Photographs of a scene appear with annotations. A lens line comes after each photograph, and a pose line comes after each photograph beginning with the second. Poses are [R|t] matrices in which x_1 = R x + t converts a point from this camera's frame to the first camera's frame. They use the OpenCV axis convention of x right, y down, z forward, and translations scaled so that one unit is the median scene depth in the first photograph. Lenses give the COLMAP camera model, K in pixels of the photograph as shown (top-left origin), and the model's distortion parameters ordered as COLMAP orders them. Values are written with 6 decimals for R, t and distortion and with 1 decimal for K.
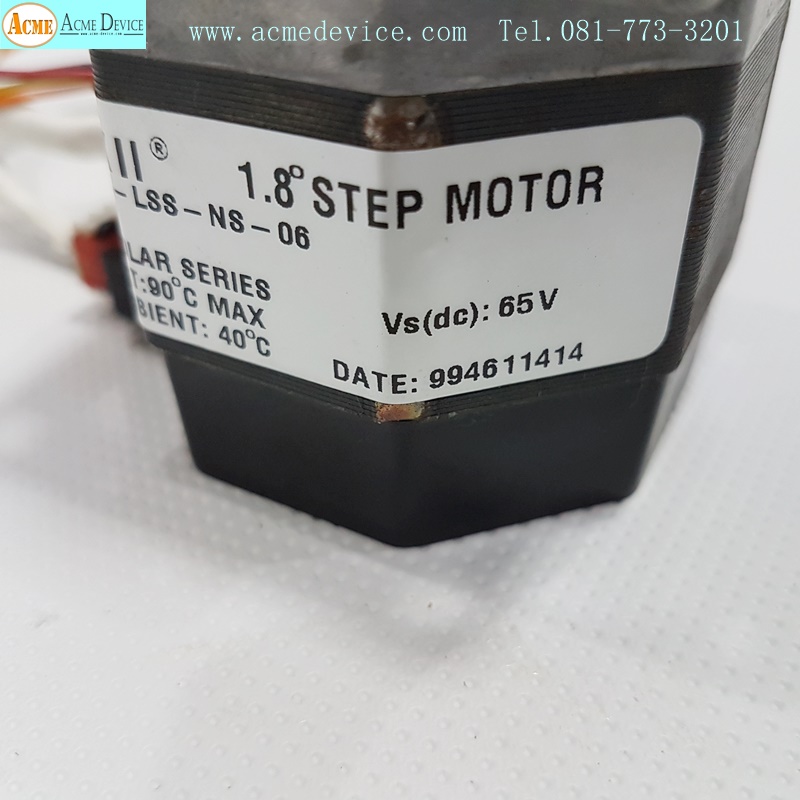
lens RADIAL K [[884.8, 0, 400.3], [0, 884.8, 401.8], [0, 0, 1]] dist [-0.016665, 0.000000]
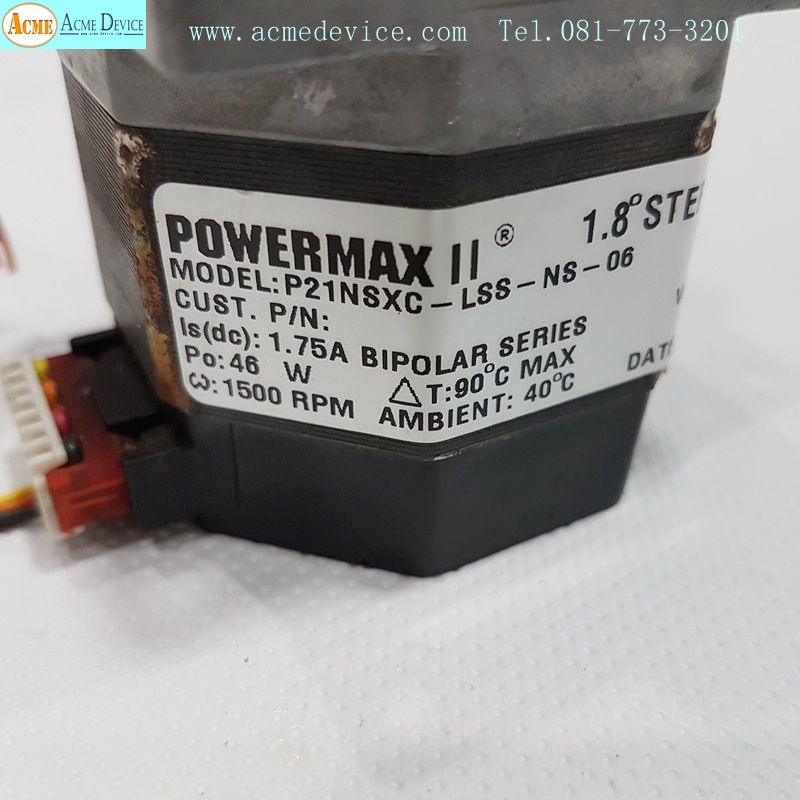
lens RADIAL K [[884.8, 0, 400.1], [0, 884.8, 398.2], [0, 0, 1]] dist [-0.016665, 0.000000]
pose [[0.549434, -0.458635, 0.698410, -1.114711], [0.494811, 0.852145, 0.170326, -0.357905], [-0.673263, 0.251998, 0.695135, 0.435481]]
